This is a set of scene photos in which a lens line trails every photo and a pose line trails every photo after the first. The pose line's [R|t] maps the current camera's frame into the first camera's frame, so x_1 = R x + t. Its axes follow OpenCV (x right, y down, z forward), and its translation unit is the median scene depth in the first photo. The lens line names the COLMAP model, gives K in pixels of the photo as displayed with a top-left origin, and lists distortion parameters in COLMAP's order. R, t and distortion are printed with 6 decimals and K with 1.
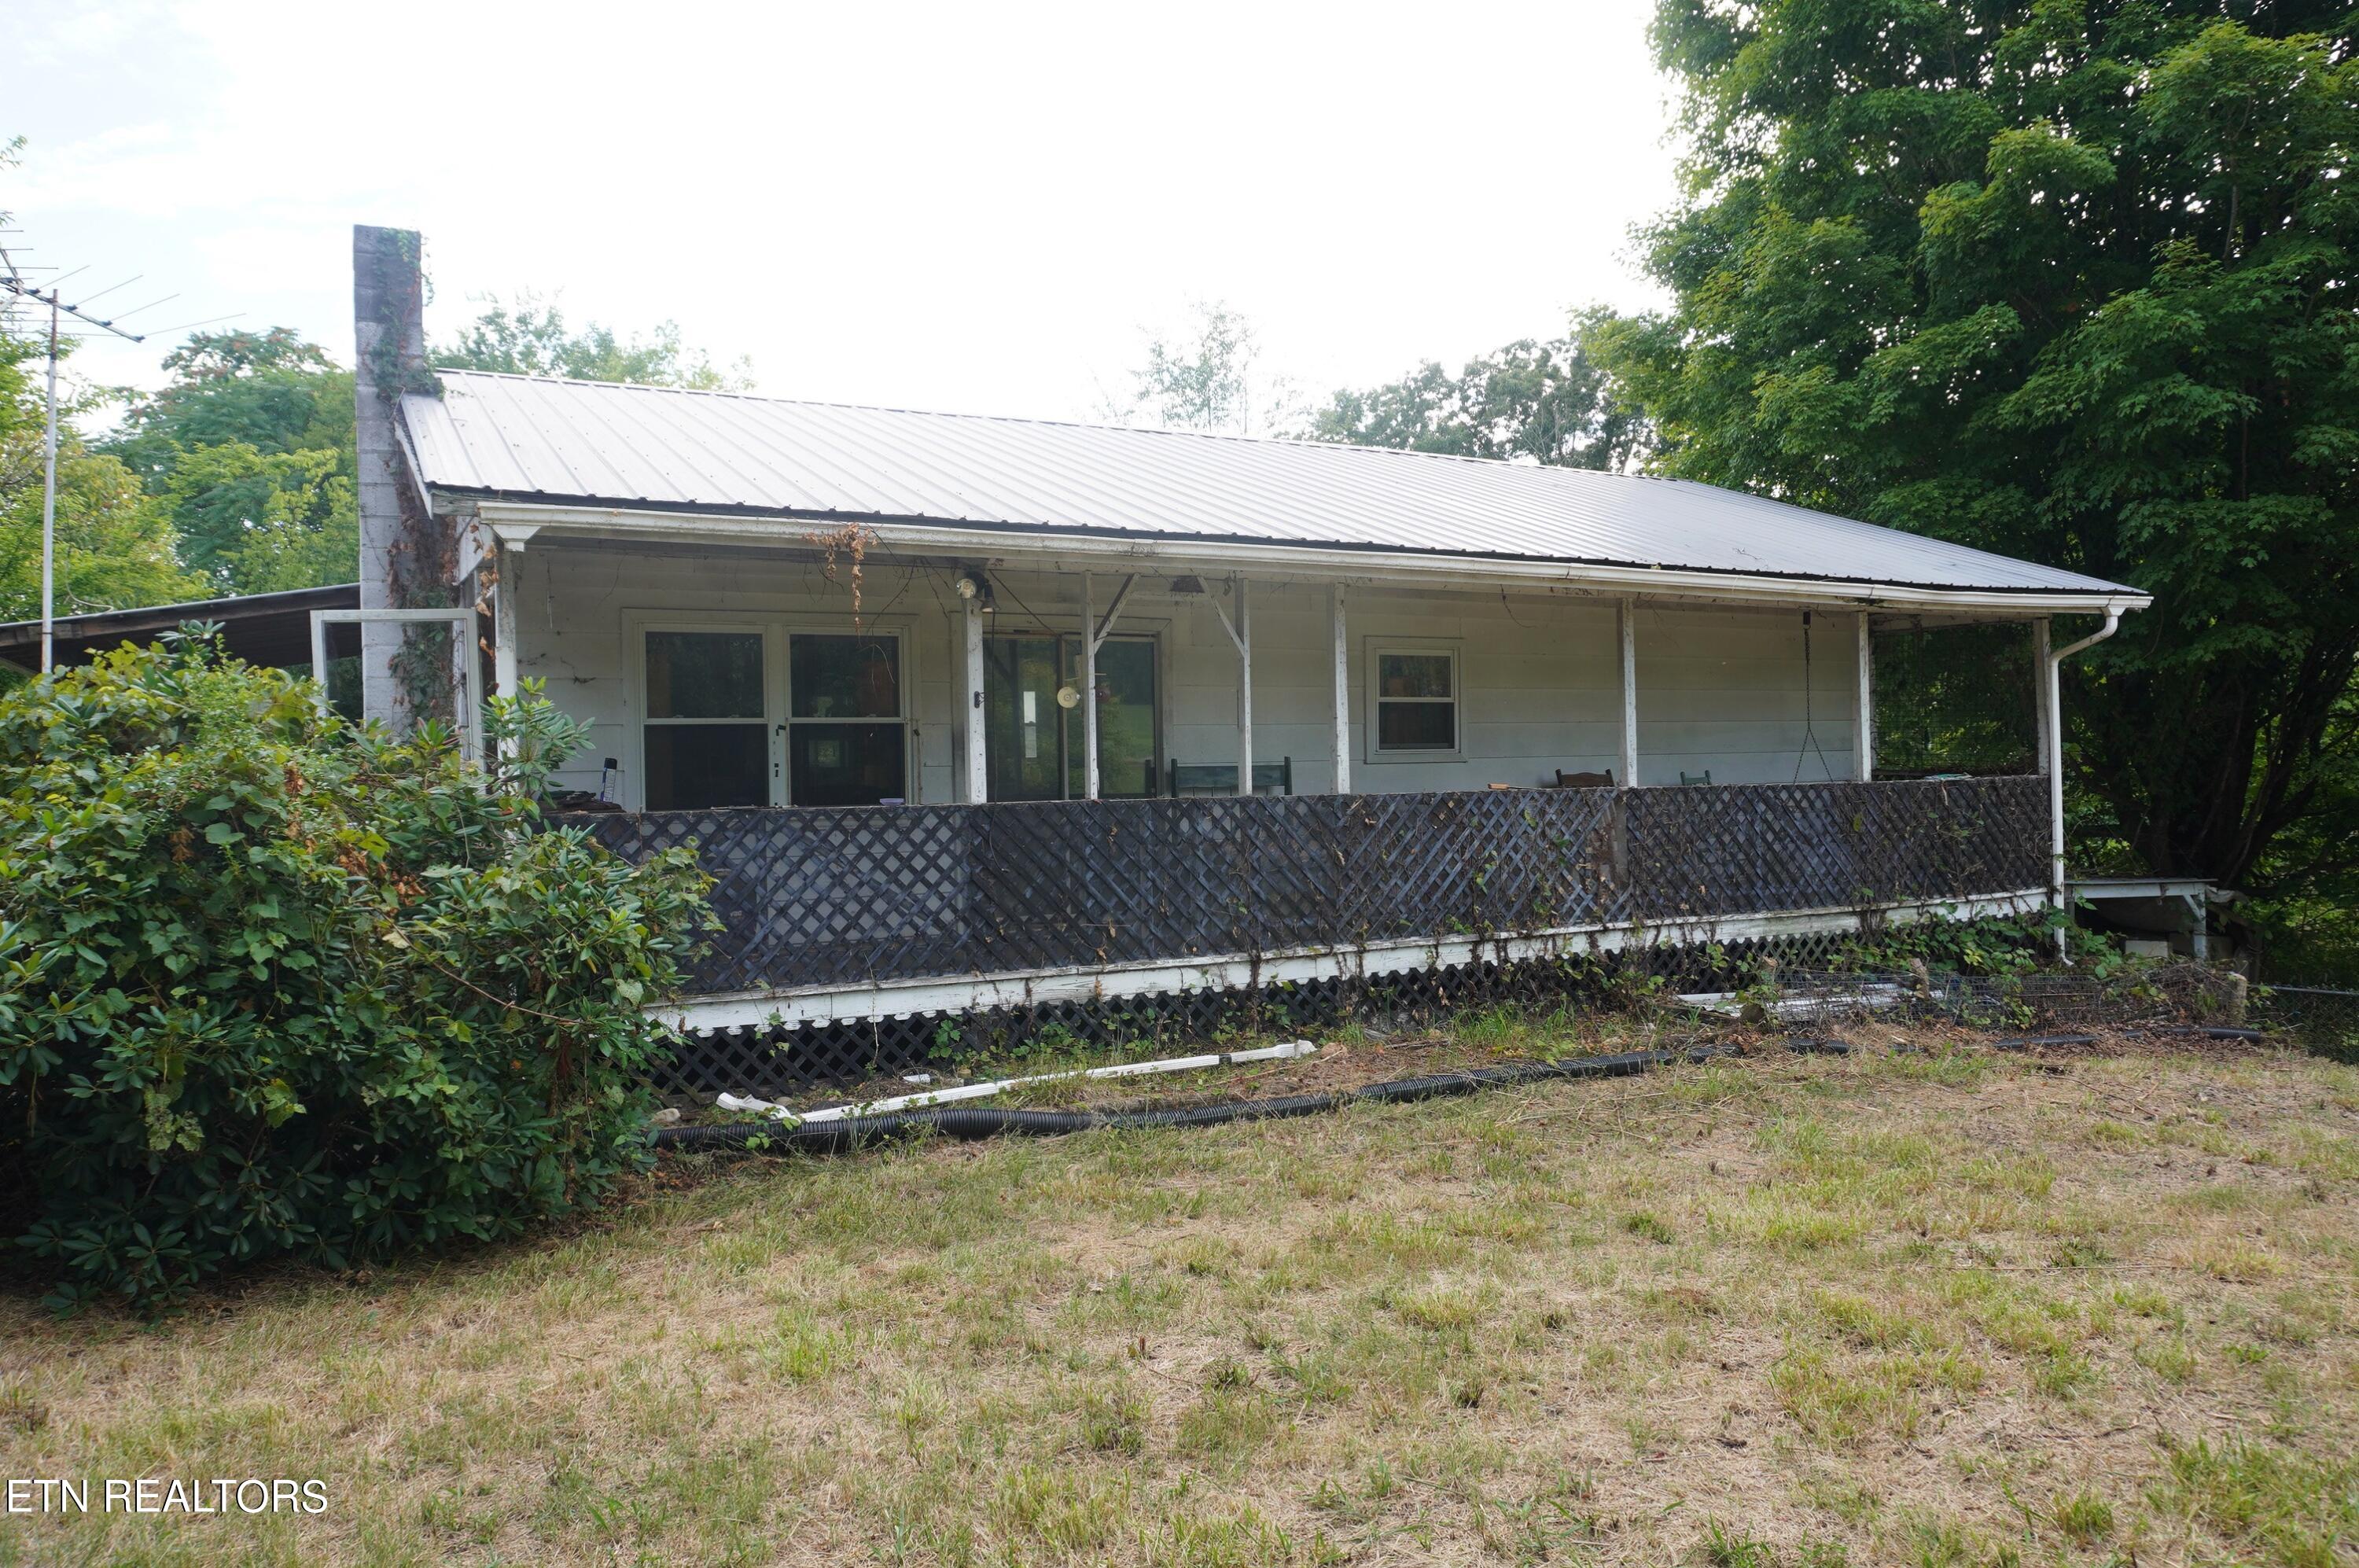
lens RADIAL K [[1672.0, 0, 1188.0], [0, 1672.0, 747.6], [0, 0, 1]] dist [-0.071465, 0.027913]
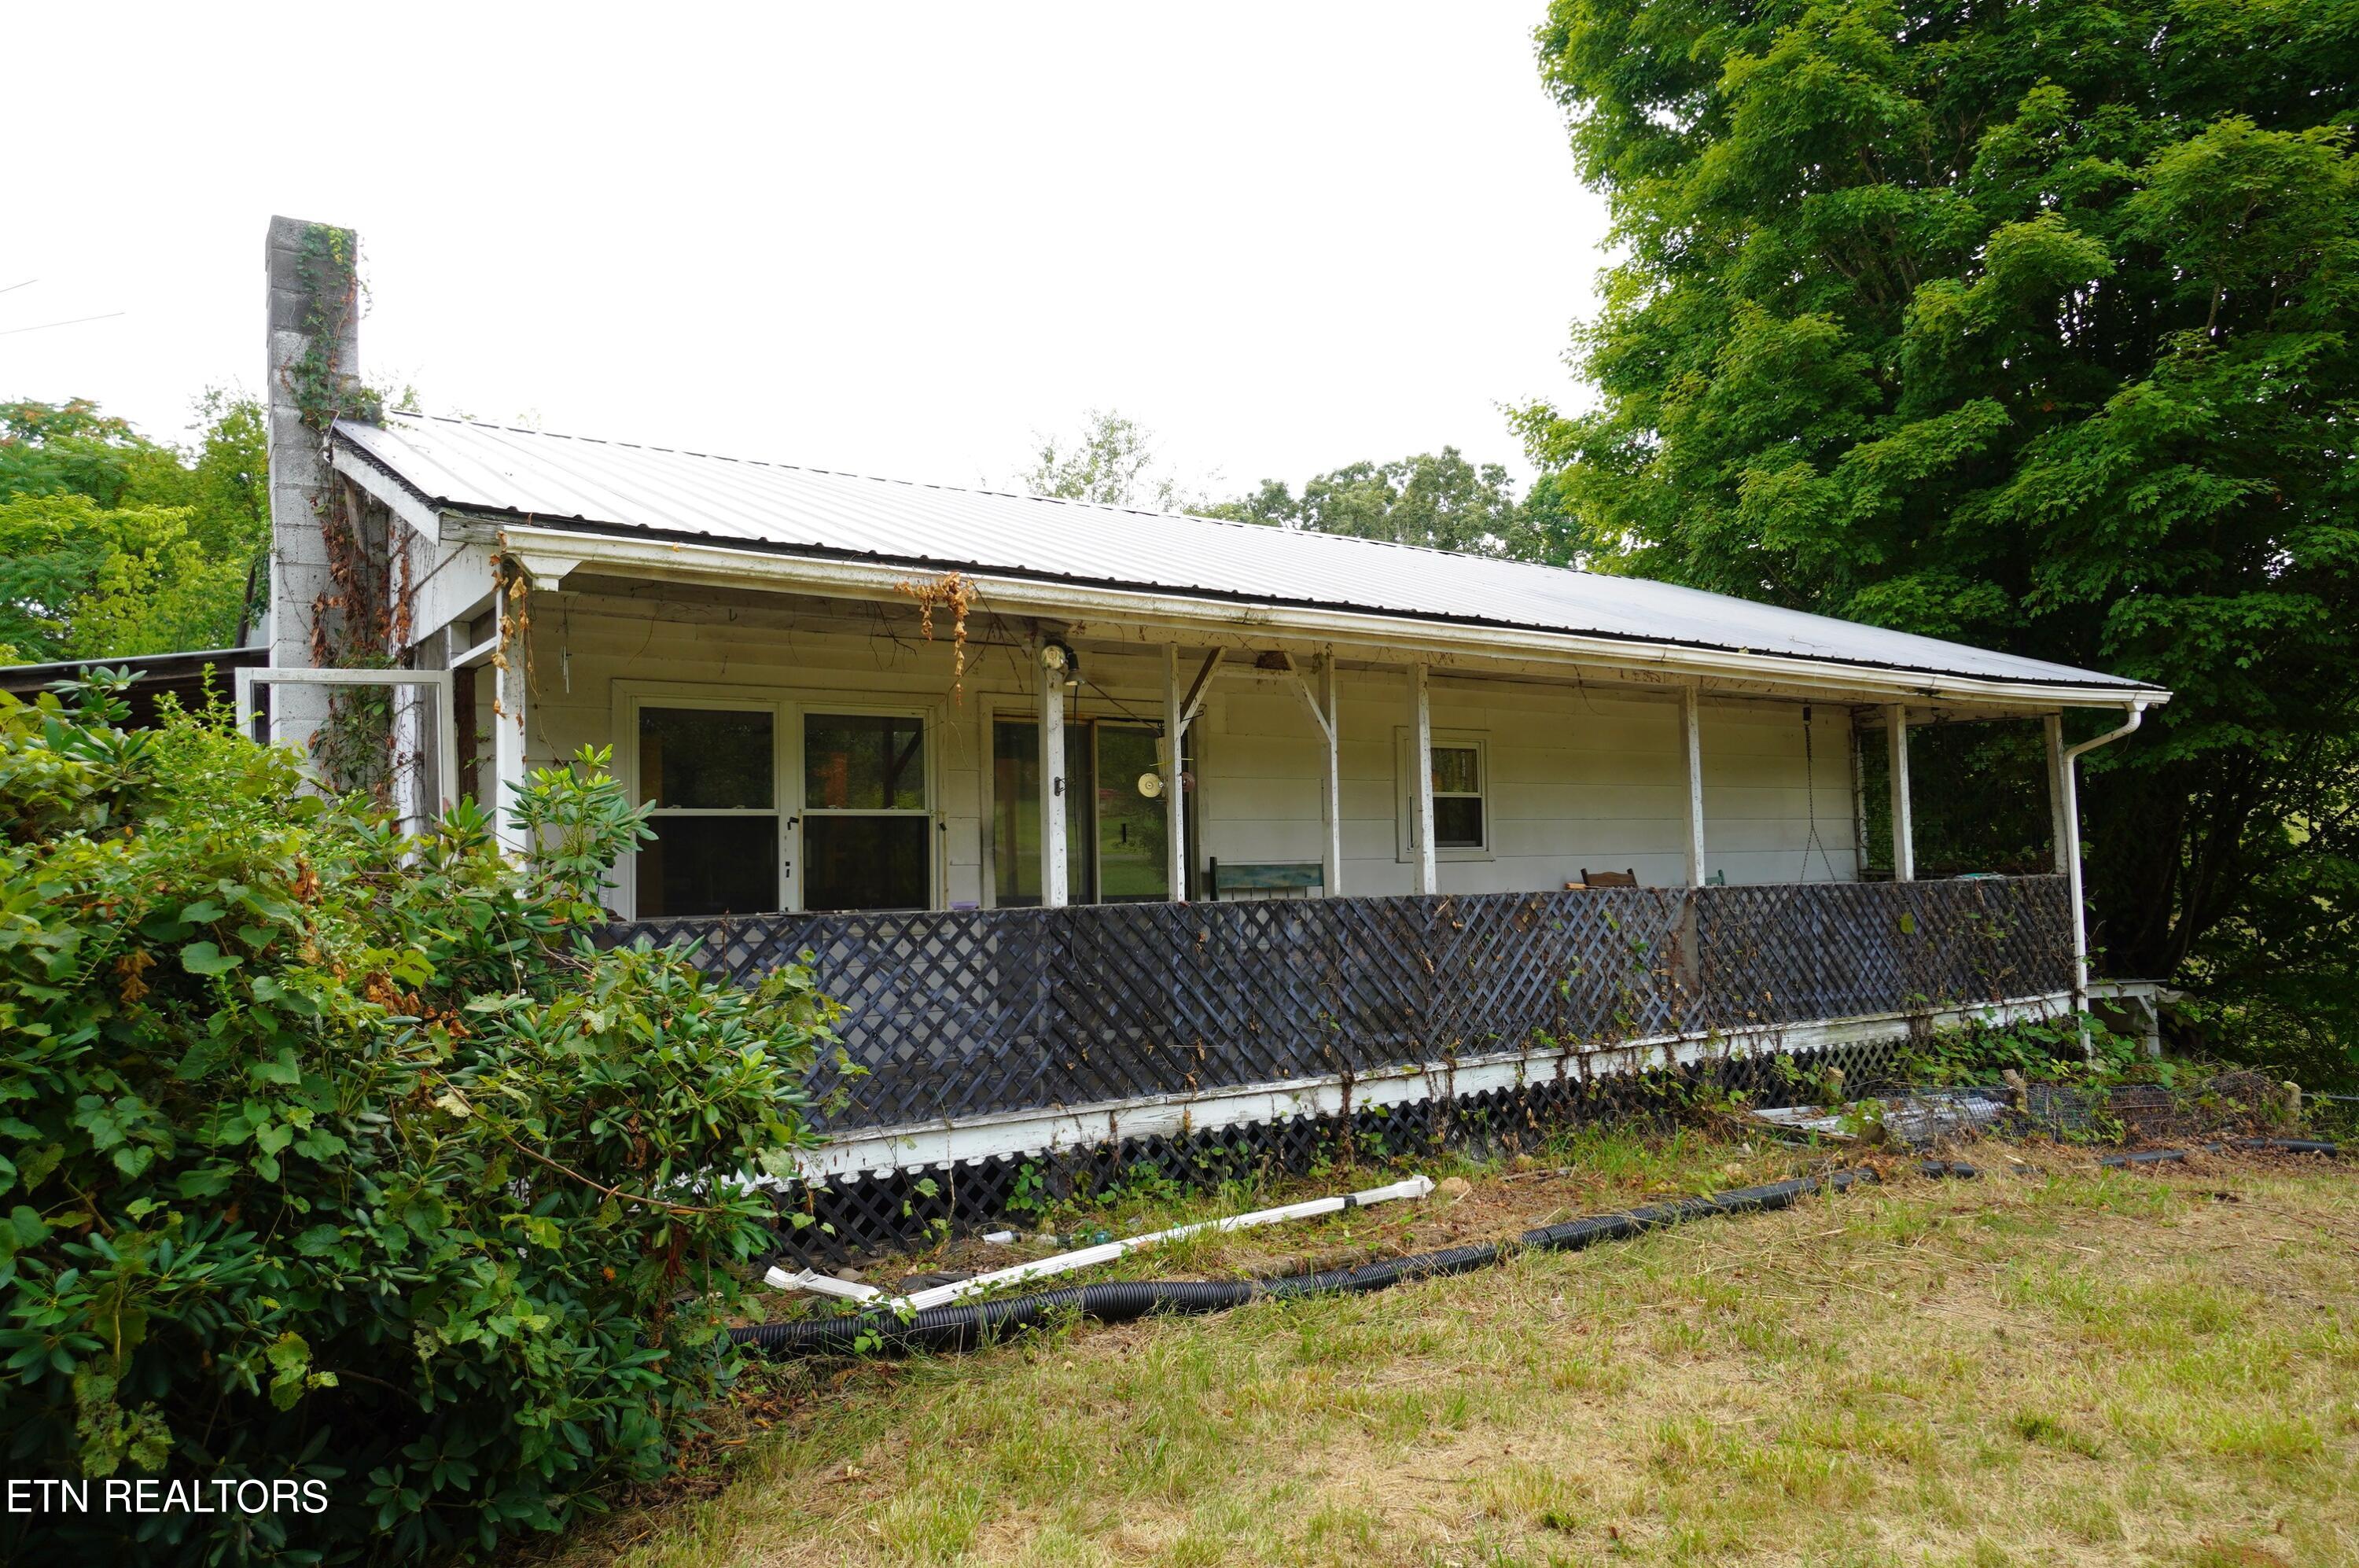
lens RADIAL K [[1594.1, 0, 1194.8], [0, 1594.1, 757.5], [0, 0, 1]] dist [0.003747, 0.015271]
pose [[0.993245, 0.006387, 0.115862, -0.136815], [0.000544, 0.998217, -0.059684, 0.005128], [-0.116036, 0.059344, 0.991471, 0.153870]]
